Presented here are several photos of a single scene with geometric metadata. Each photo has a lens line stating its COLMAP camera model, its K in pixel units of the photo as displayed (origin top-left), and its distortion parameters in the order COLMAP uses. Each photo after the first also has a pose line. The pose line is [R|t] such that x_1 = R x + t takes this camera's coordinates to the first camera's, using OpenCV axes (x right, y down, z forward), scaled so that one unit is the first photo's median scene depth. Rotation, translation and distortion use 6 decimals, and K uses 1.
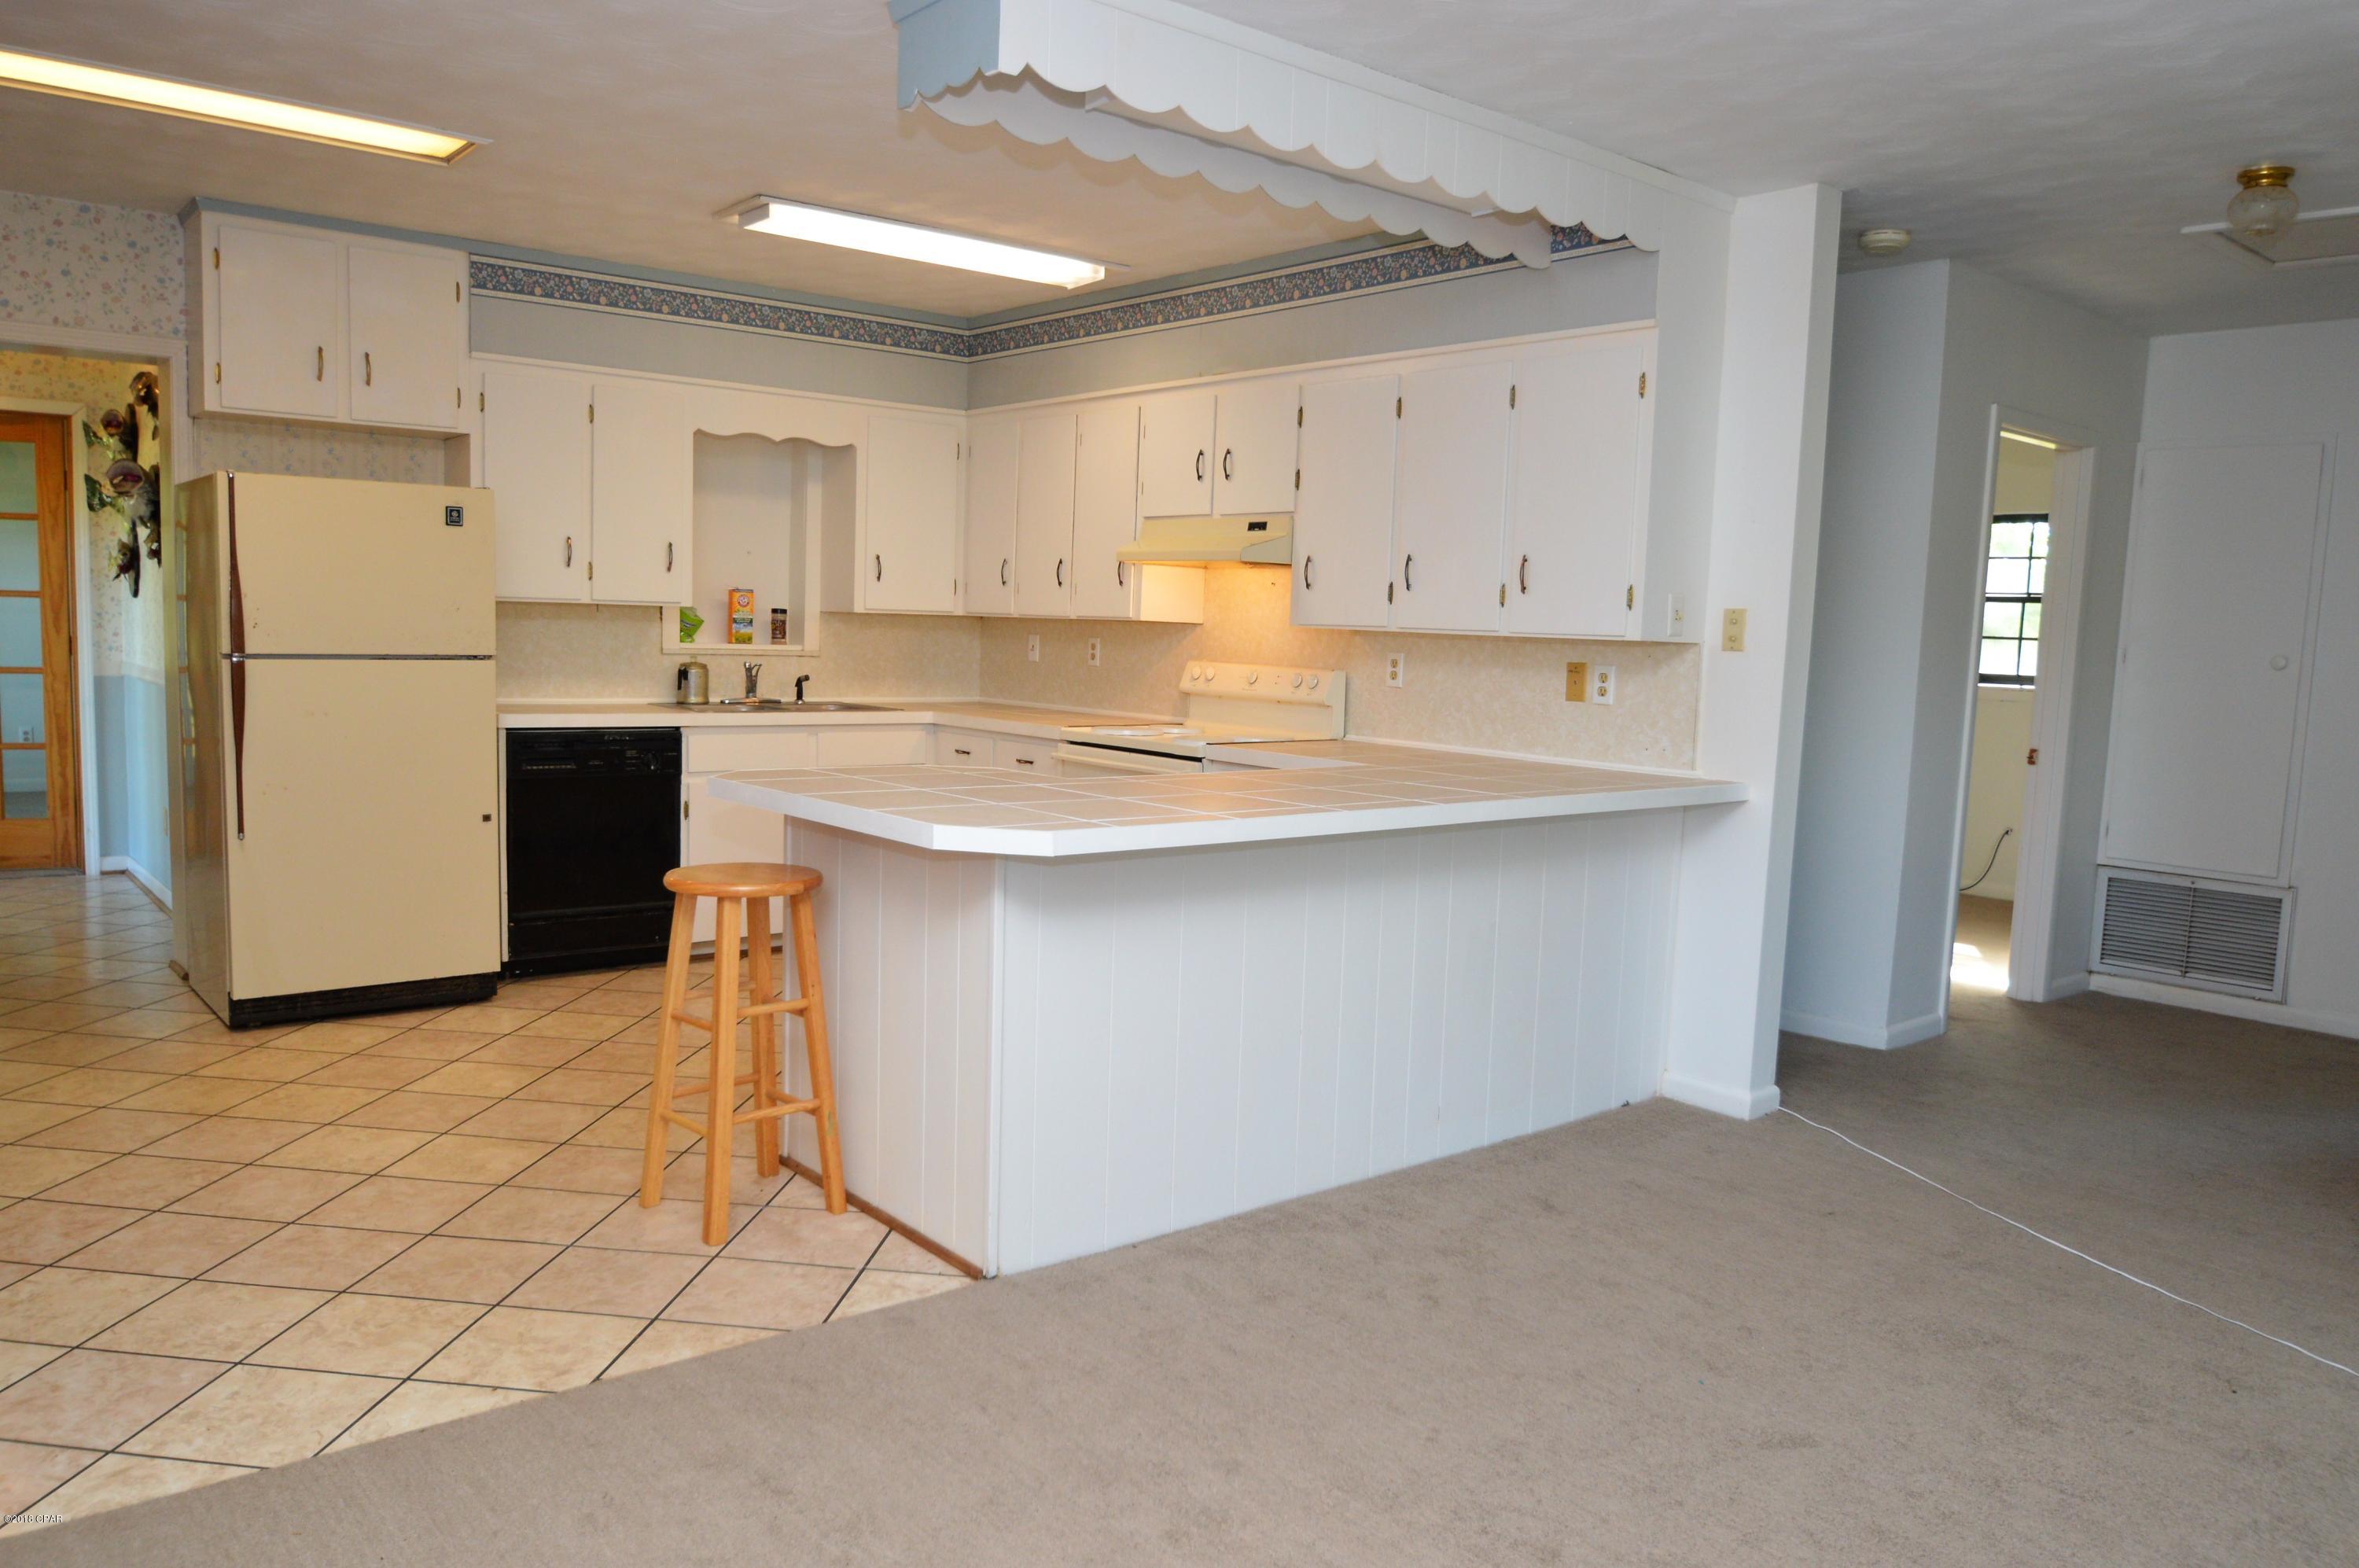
lens RADIAL K [[1670.1, 0, 1179.5], [0, 1670.1, 784.0], [0, 0, 1]] dist [-0.002397, -0.000542]
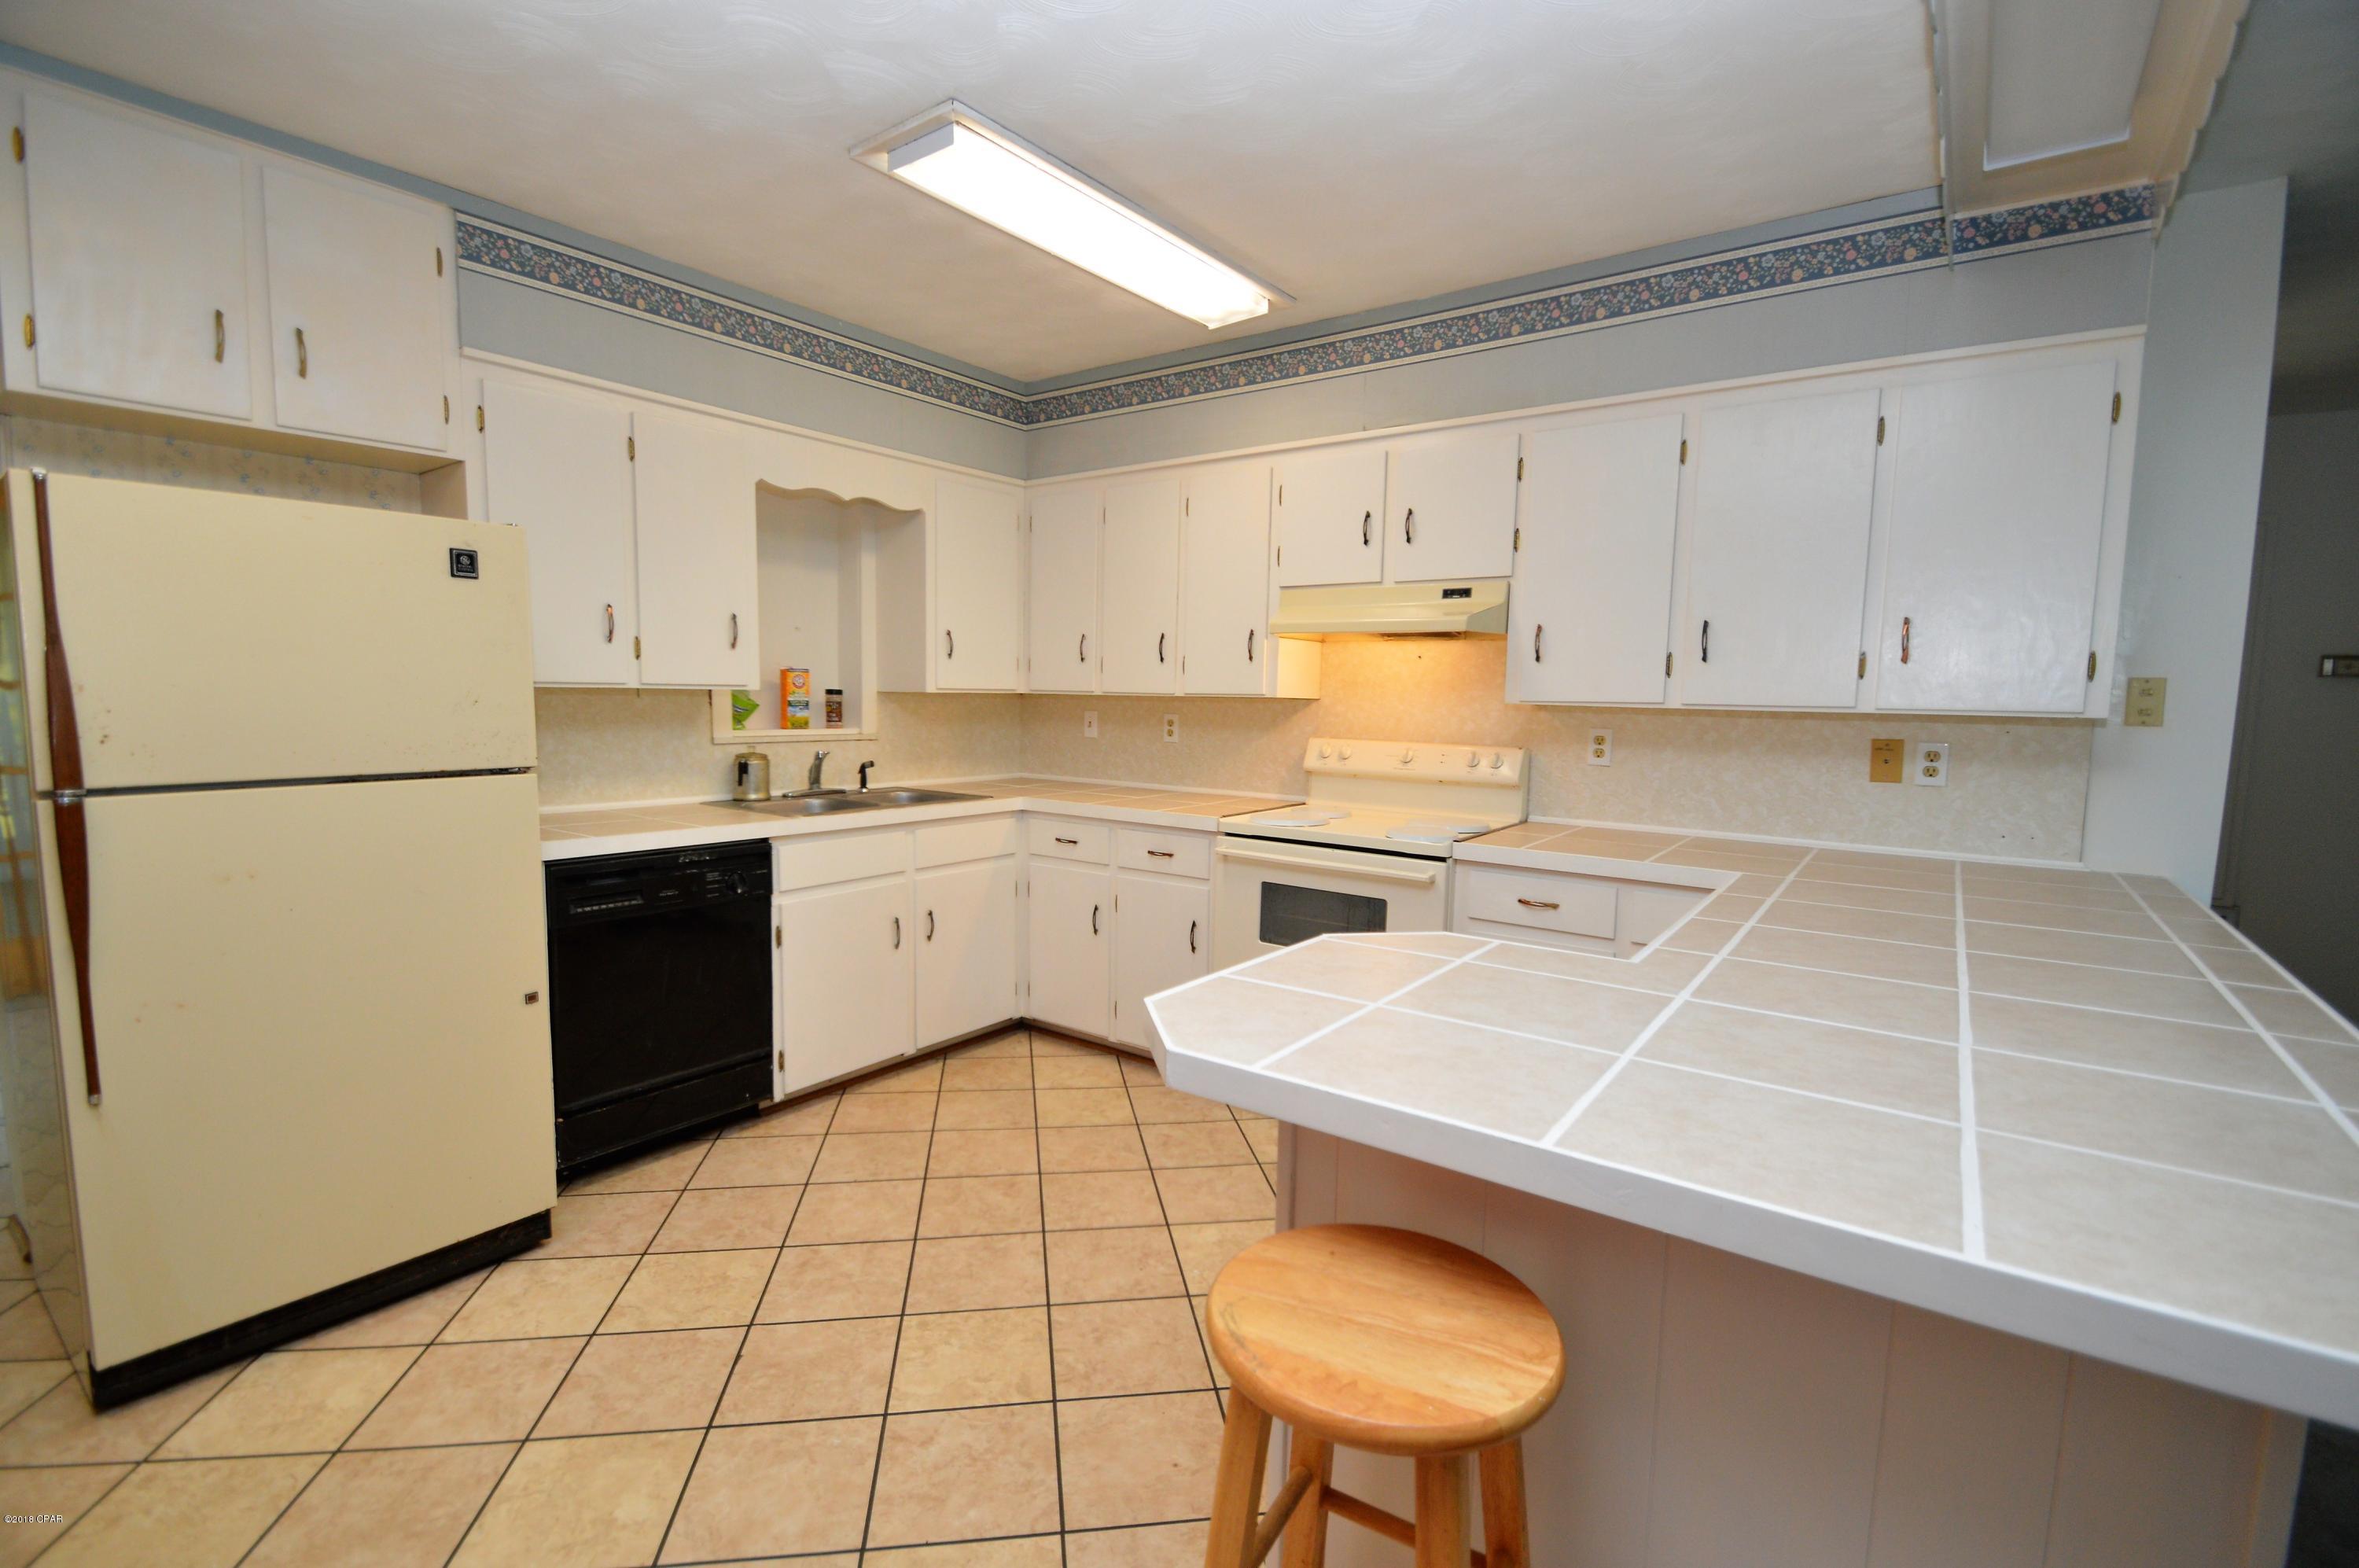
lens RADIAL K [[1053.8, 0, 1177.9], [0, 1053.8, 795.7], [0, 0, 1]] dist [0.028126, -0.020314]
pose [[0.970651, -0.039526, 0.237221, -0.224181], [0.037745, 0.999215, 0.012047, -0.052802], [-0.237511, -0.002739, 0.971381, 0.443493]]
